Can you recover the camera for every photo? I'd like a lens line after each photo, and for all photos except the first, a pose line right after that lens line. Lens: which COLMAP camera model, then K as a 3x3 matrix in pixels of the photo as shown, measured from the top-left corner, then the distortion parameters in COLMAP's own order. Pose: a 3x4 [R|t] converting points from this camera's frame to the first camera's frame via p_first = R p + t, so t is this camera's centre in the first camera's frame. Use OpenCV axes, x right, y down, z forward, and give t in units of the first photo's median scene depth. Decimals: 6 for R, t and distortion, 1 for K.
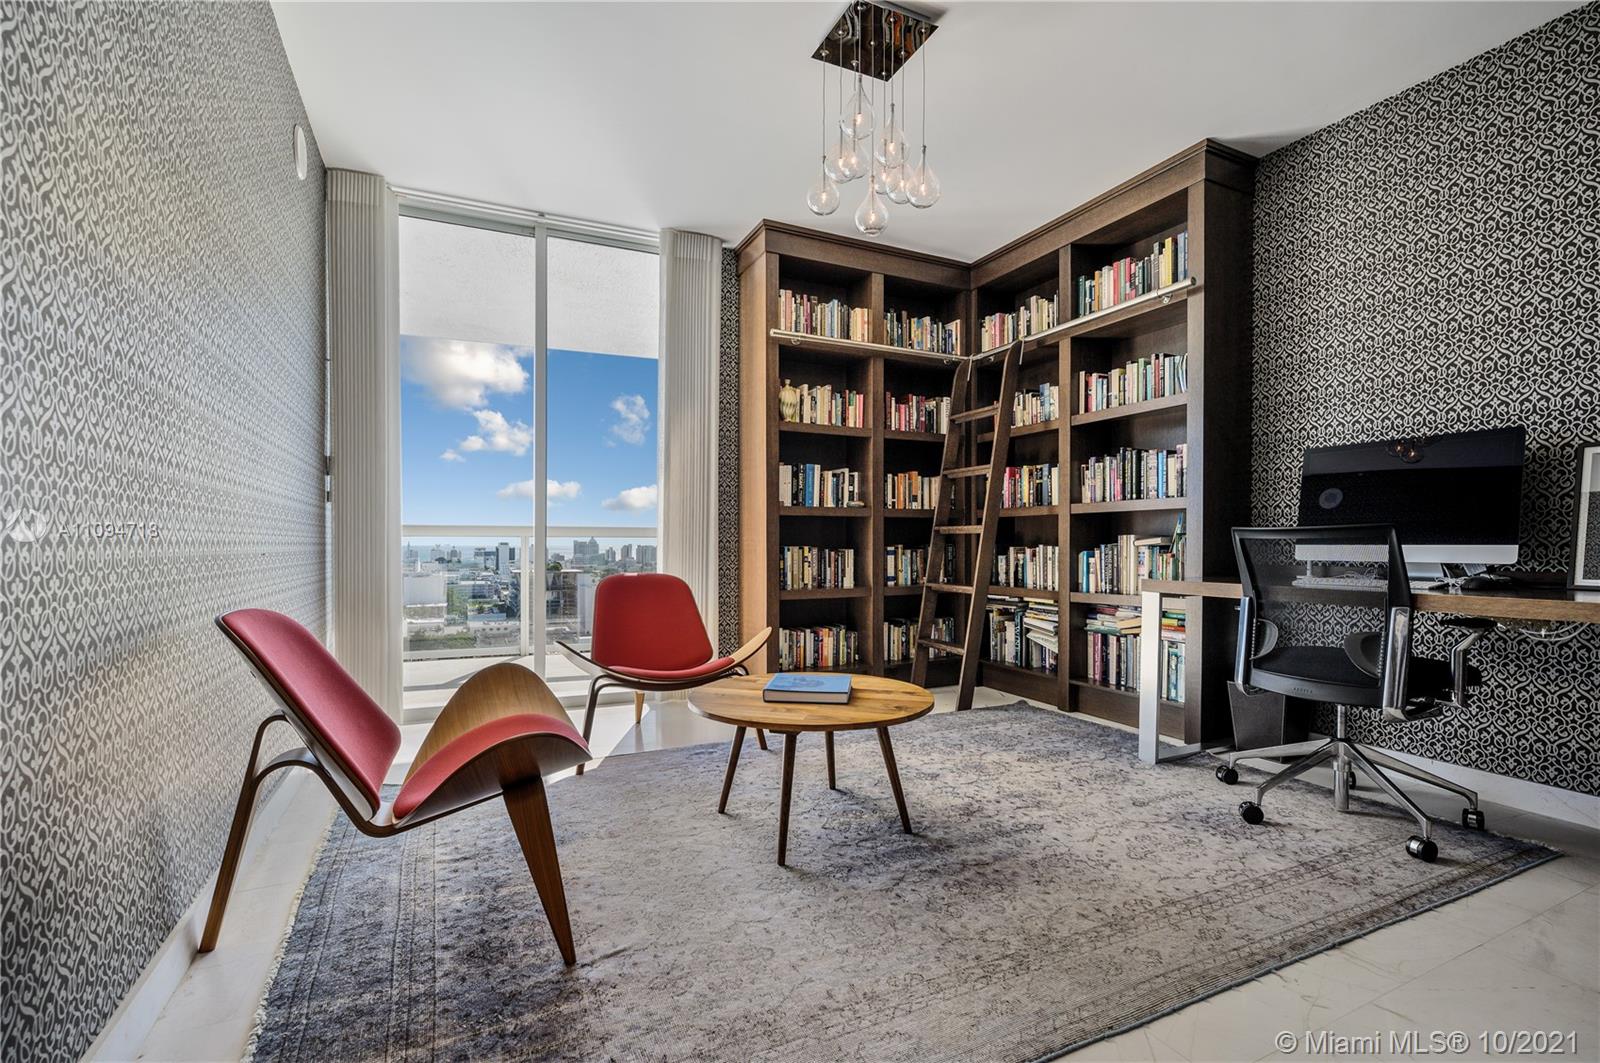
lens RADIAL K [[733.6, 0, 811.5], [0, 733.6, 541.7], [0, 0, 1]] dist [-0.001516, -0.000117]
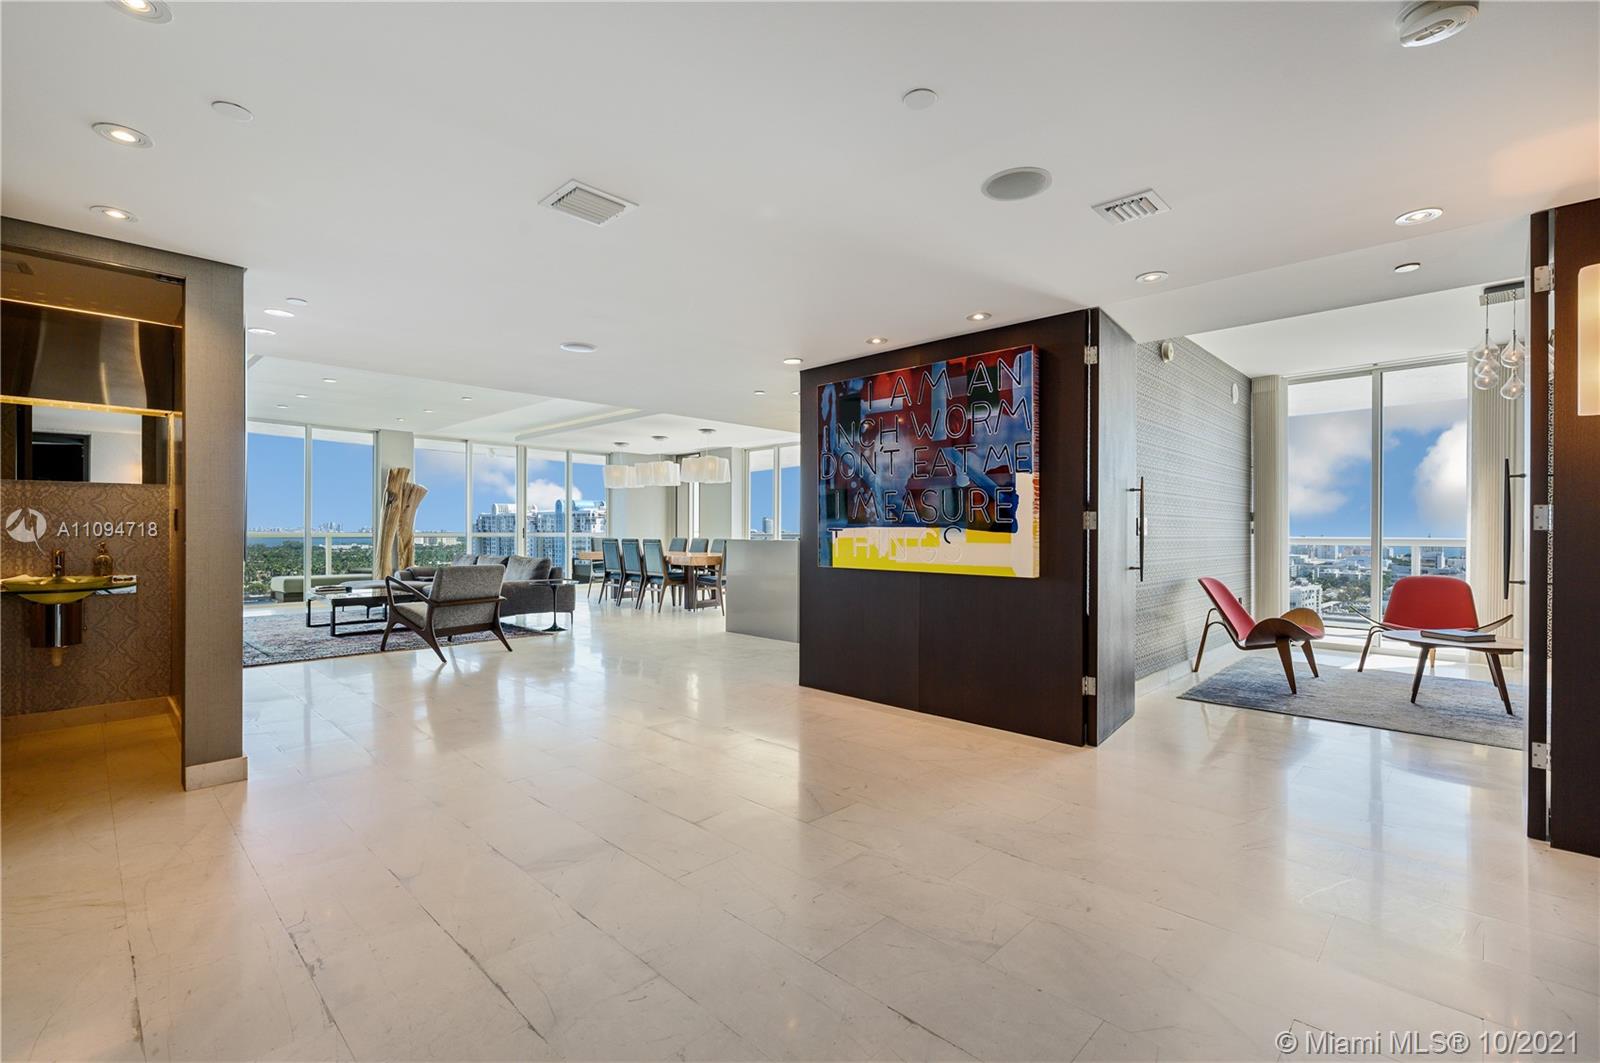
lens RADIAL K [[708.1, 0, 795.3], [0, 708.1, 534.3], [0, 0, 1]] dist [-0.001926, 0.000625]
pose [[0.336241, 0.003847, -0.941768, 0.681045], [-0.001355, 0.999993, 0.003602, -0.047865], [0.941775, 0.000065, 0.336243, -0.771658]]
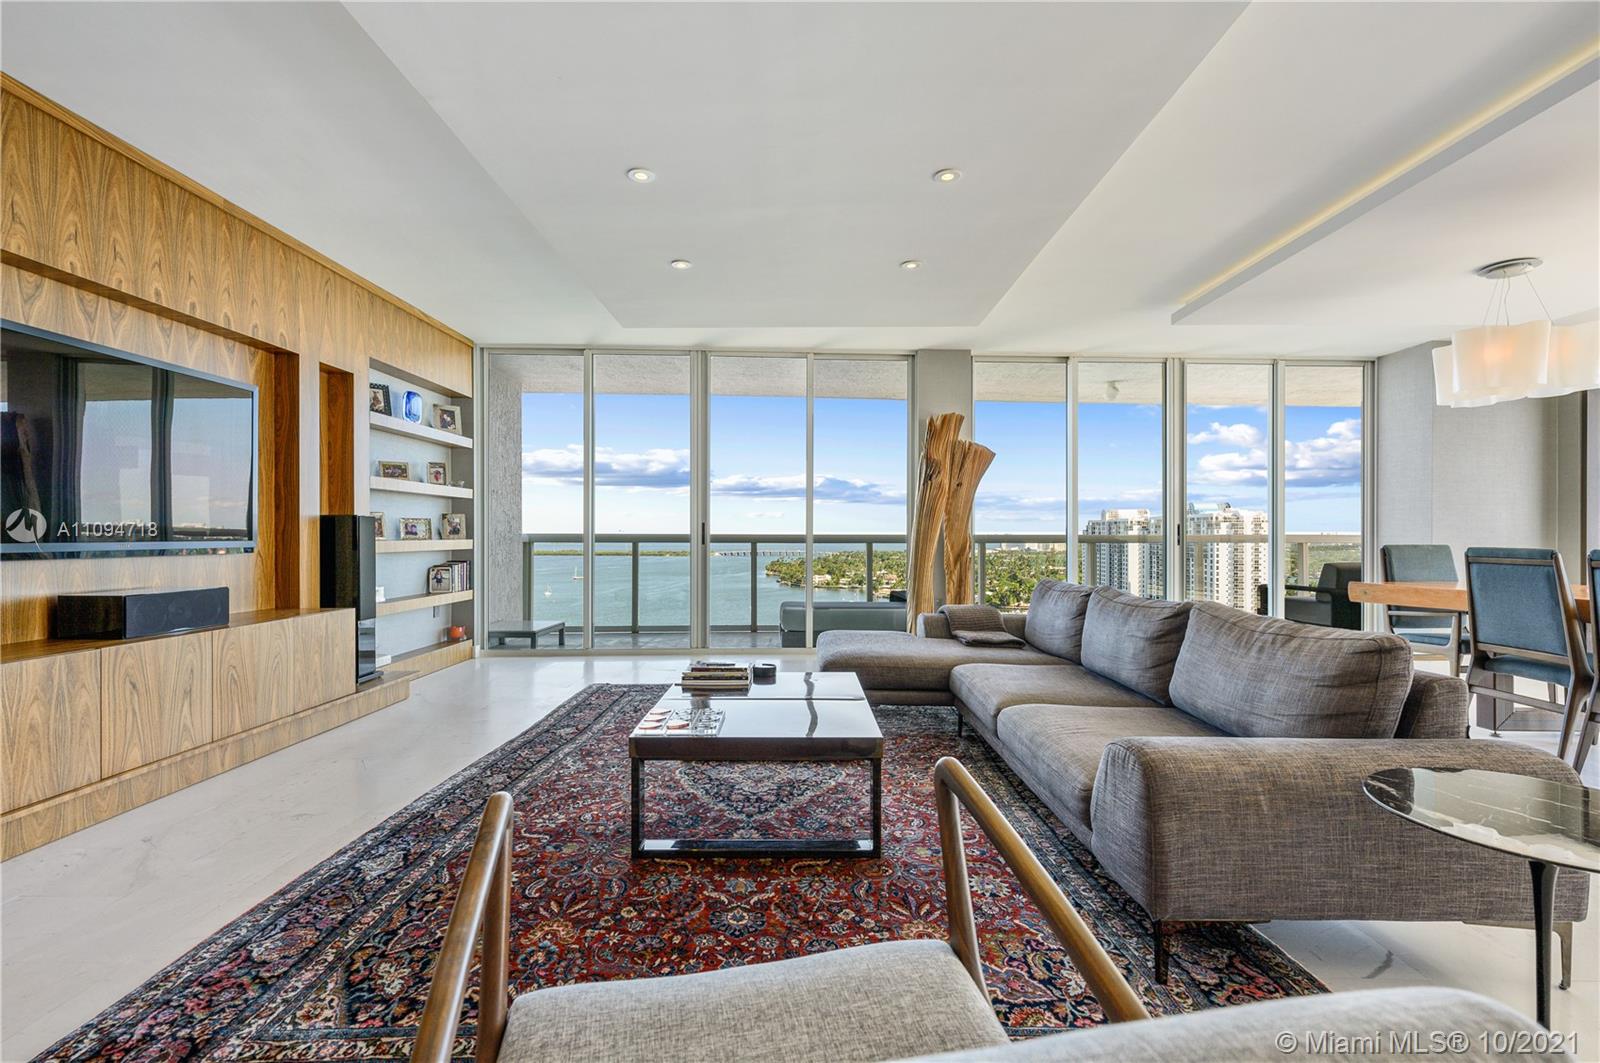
lens RADIAL K [[708.1, 0, 795.3], [0, 708.1, 534.3], [0, 0, 1]] dist [-0.001926, 0.000625]
pose [[-0.453280, -0.003925, -0.891359, -0.831002], [0.000214, 0.999990, -0.004512, -0.035054], [0.891368, -0.002236, -0.453275, -0.892193]]
